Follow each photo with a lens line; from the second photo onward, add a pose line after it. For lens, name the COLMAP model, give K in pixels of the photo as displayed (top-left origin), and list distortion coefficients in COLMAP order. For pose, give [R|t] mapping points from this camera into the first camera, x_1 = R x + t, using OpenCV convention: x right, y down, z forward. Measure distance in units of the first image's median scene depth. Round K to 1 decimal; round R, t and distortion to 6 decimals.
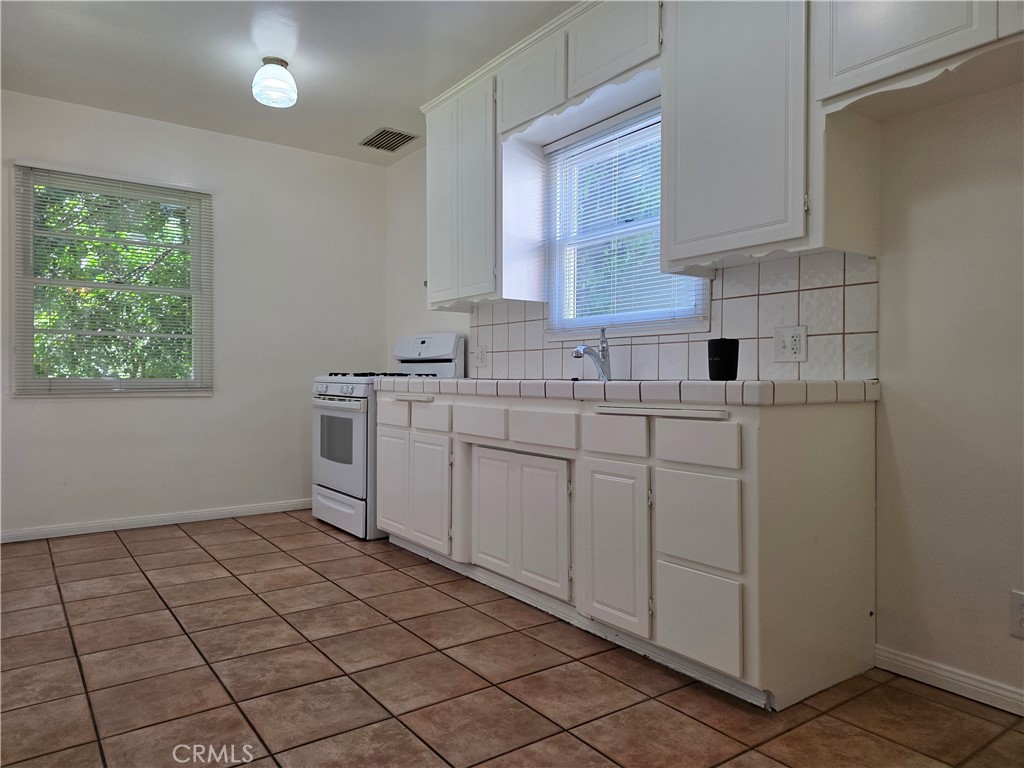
lens RADIAL K [[691.7, 0, 517.0], [0, 691.7, 380.2], [0, 0, 1]] dist [0.037007, -0.029461]
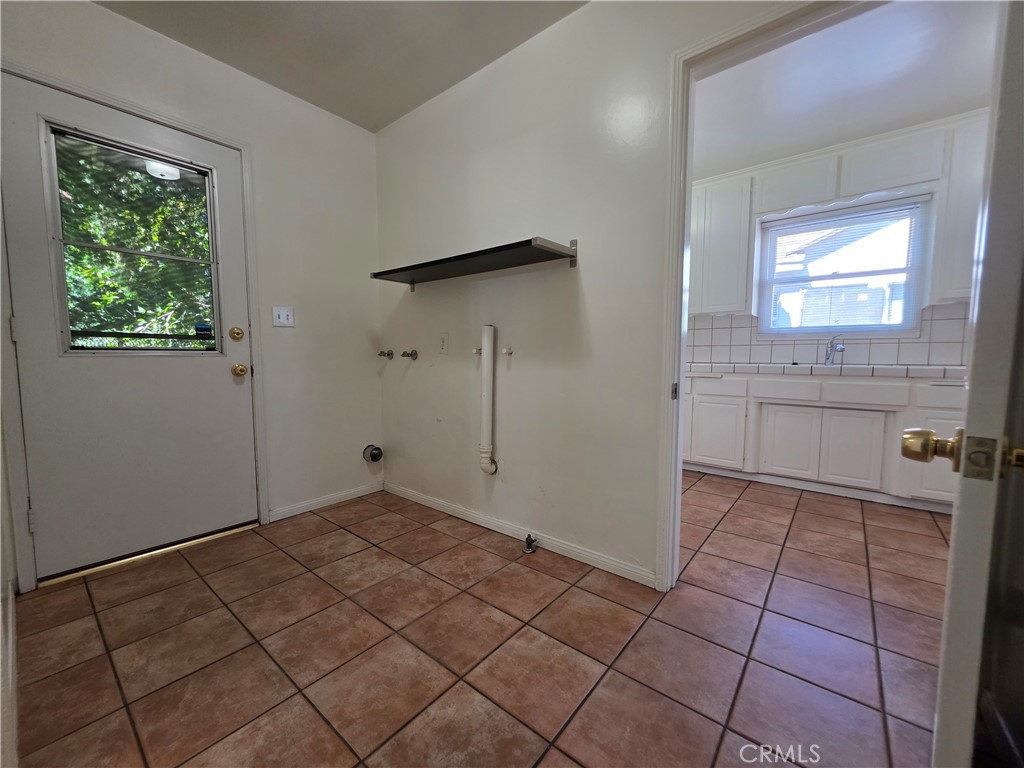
lens RADIAL K [[409.0, 0, 512.8], [0, 409.0, 391.7], [0, 0, 1]] dist [0.002288, -0.000070]
pose [[0.967474, -0.023007, 0.251920, -1.159475], [0.002481, 0.996671, 0.081495, -0.022507], [-0.252957, -0.078219, 0.964310, 0.254619]]
